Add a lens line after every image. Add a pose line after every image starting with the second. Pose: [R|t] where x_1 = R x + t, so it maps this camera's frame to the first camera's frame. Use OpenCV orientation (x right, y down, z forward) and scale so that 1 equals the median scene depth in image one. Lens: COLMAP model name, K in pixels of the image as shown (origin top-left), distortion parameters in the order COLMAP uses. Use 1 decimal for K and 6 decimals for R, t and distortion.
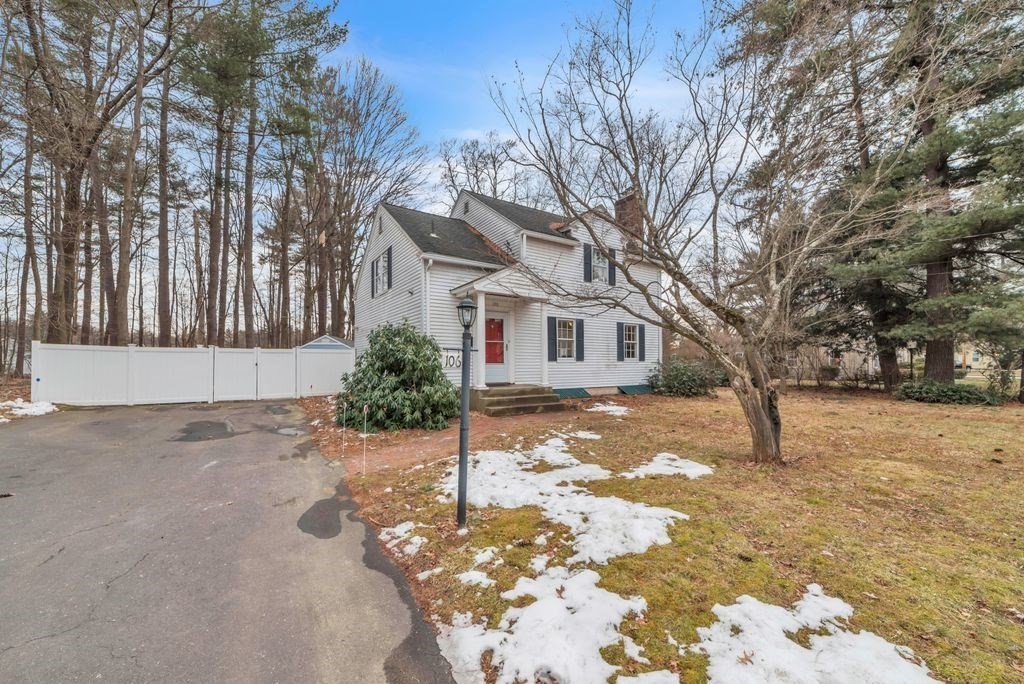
lens RADIAL K [[397.1, 0, 510.9], [0, 397.1, 353.8], [0, 0, 1]] dist [0.000407, 0.000224]
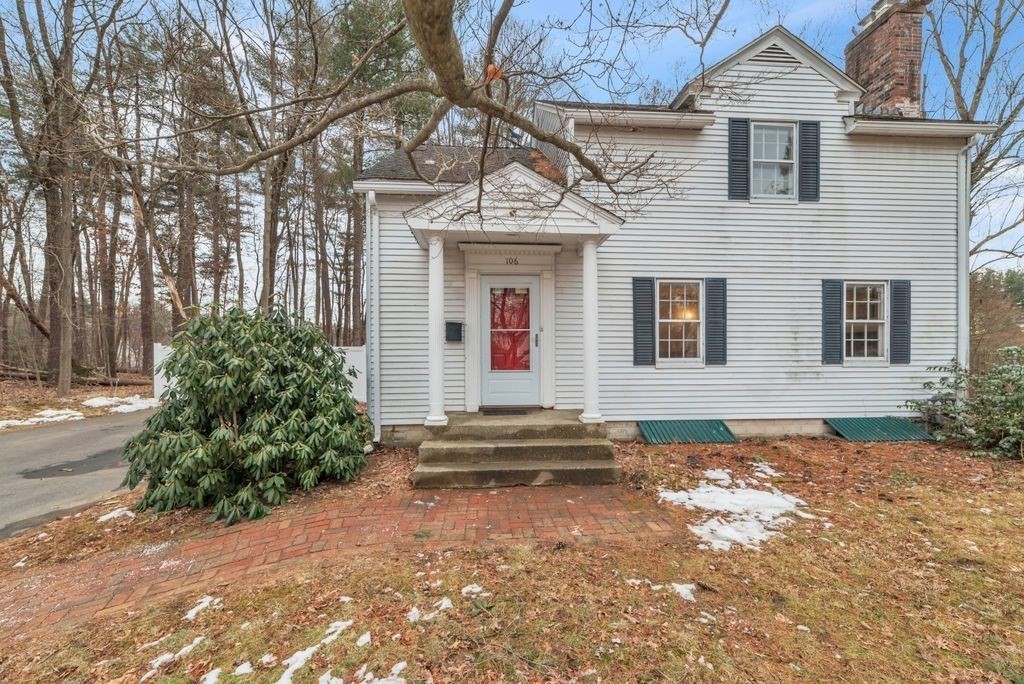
lens RADIAL K [[397.1, 0, 510.9], [0, 397.1, 353.8], [0, 0, 1]] dist [0.000407, 0.000224]
pose [[0.863147, 0.003823, -0.504938, 0.196562], [0.012008, 0.999533, 0.028094, -0.011303], [0.504810, -0.030313, 0.862698, 0.438380]]
